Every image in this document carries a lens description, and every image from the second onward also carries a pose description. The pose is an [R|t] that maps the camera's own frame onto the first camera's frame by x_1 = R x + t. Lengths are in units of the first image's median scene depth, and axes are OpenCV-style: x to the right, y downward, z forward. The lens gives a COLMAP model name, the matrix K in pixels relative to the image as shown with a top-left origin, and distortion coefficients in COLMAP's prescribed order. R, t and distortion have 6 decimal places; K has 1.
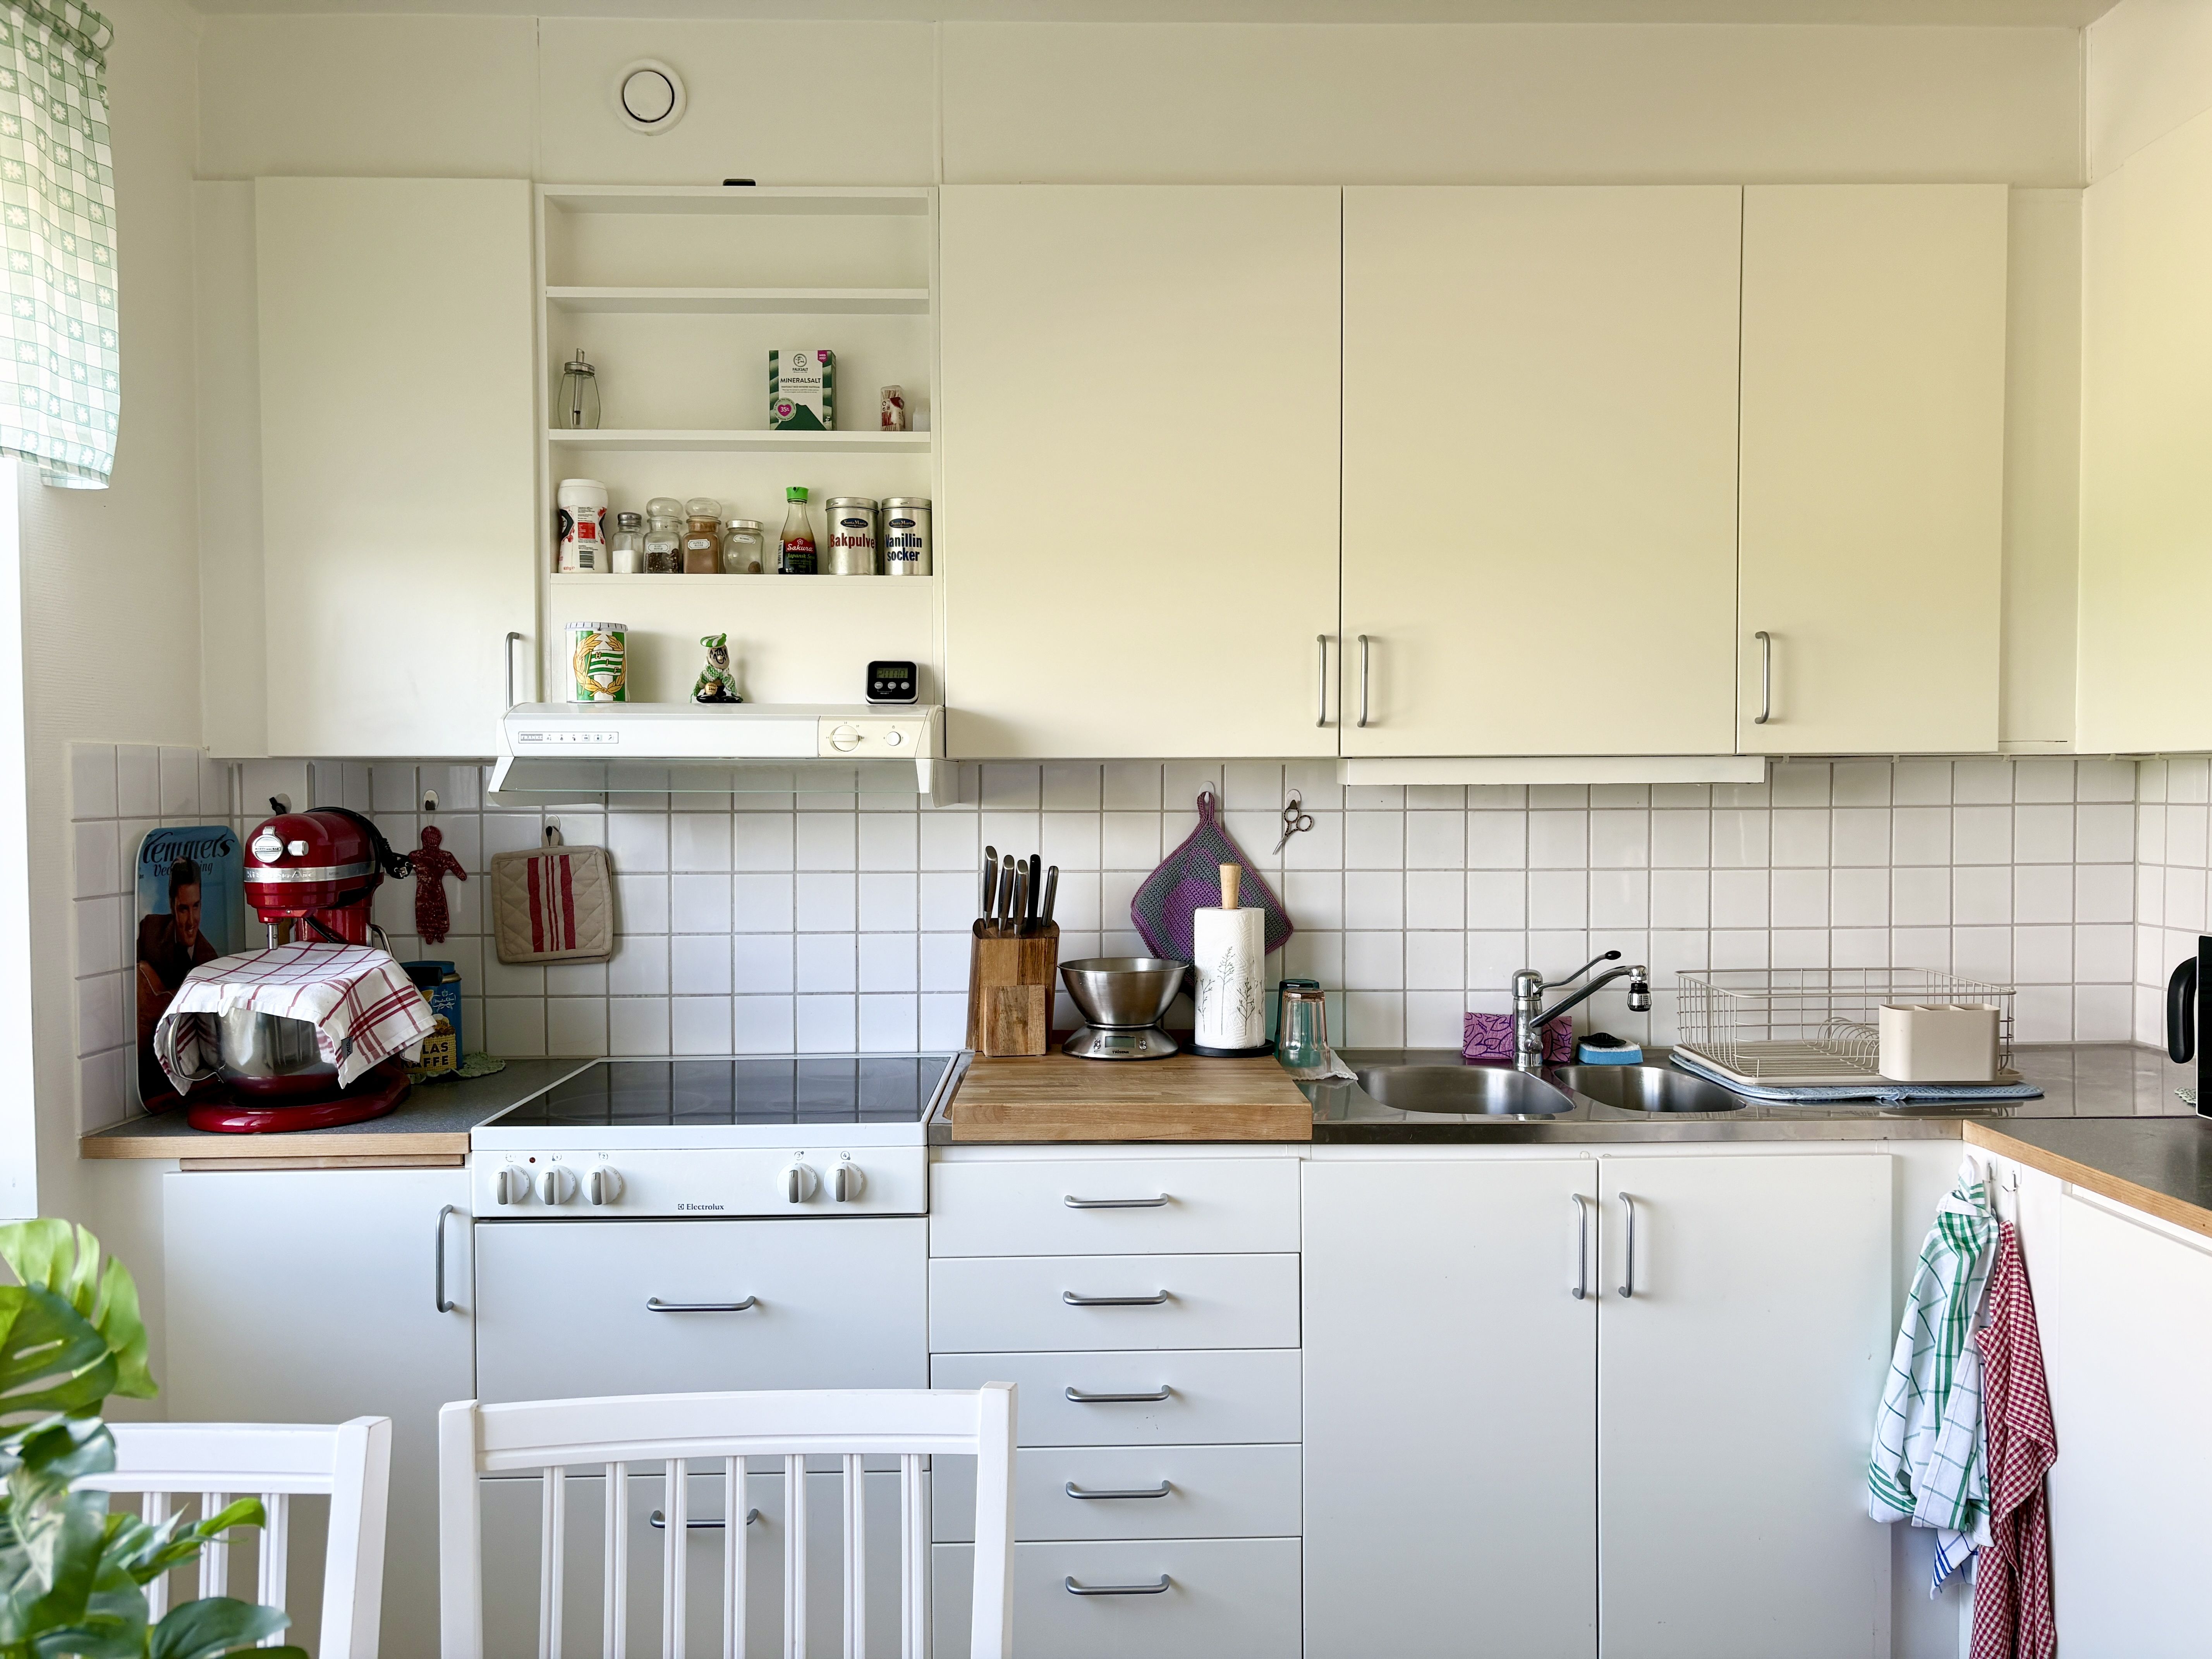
lens RADIAL K [[1641.5, 0, 1111.7], [0, 1641.5, 836.9], [0, 0, 1]] dist [0.043950, -0.059729]
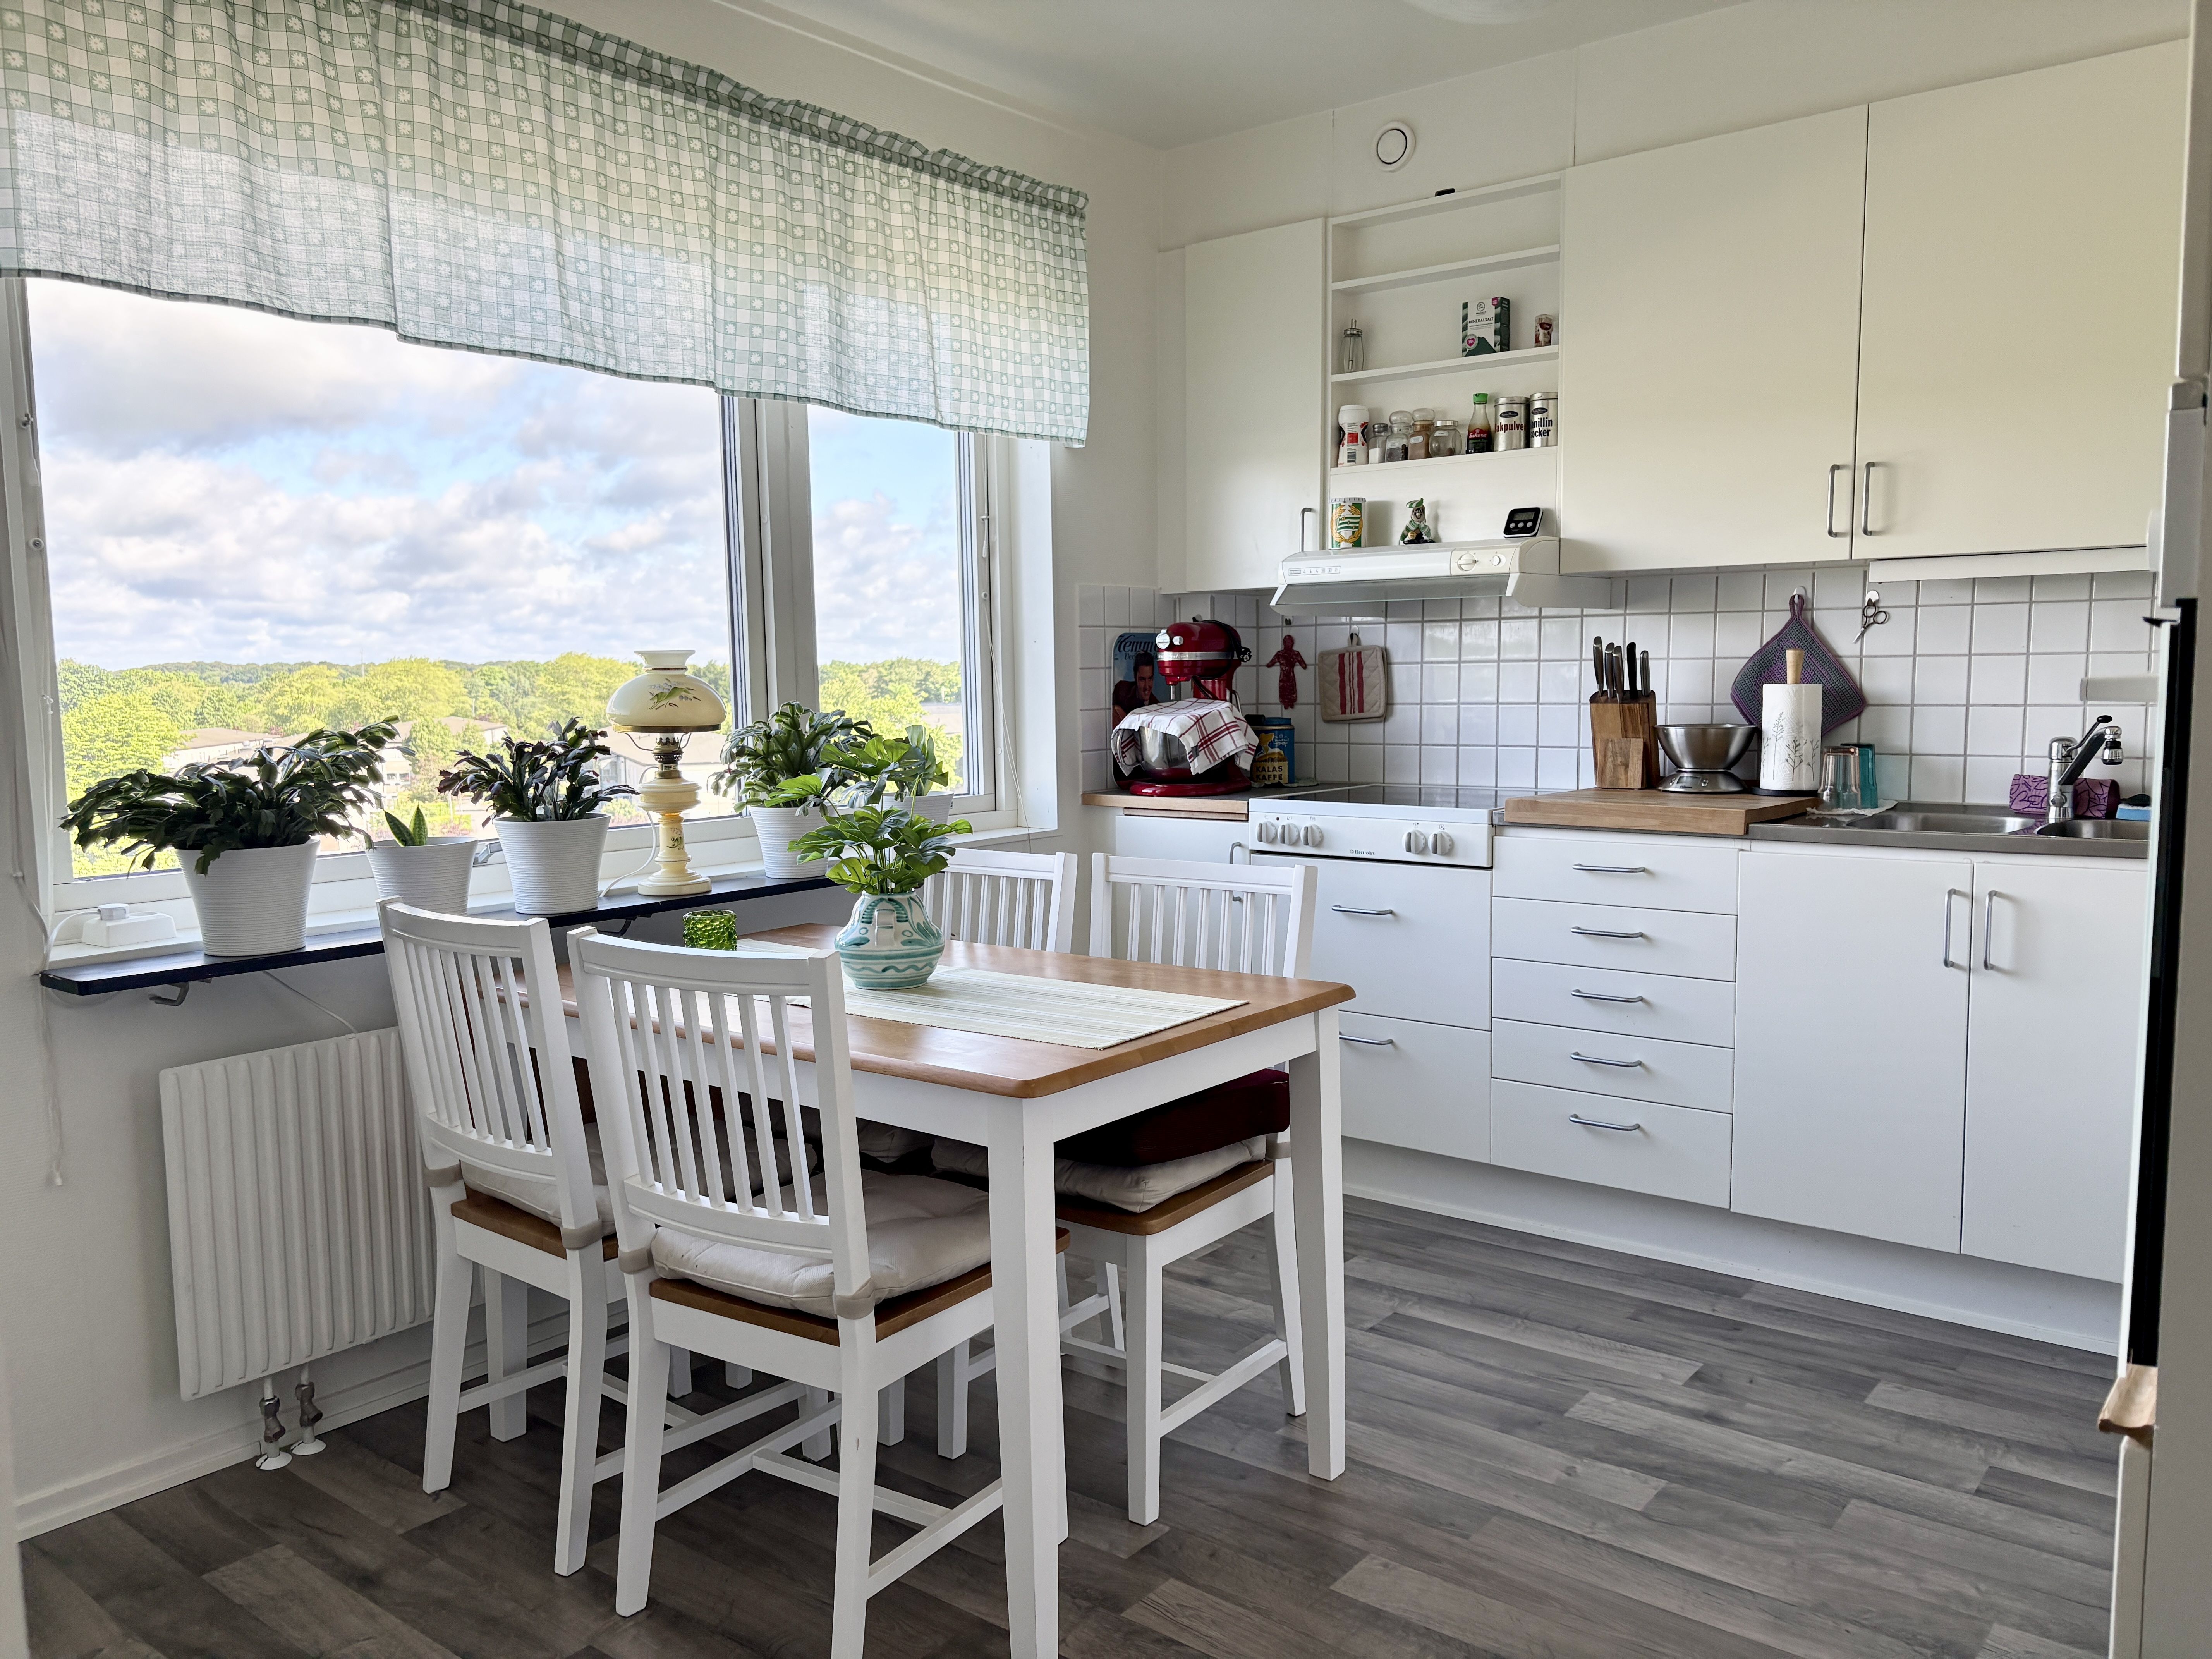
lens RADIAL K [[1655.7, 0, 1106.0], [0, 1655.7, 829.5], [0, 0, 1]] dist [-0.009635, -0.008645]
pose [[0.763343, 0.053506, -0.643773, 0.531268], [-0.006831, 0.997177, 0.074779, 0.068208], [0.645957, -0.052684, 0.761554, -0.363045]]
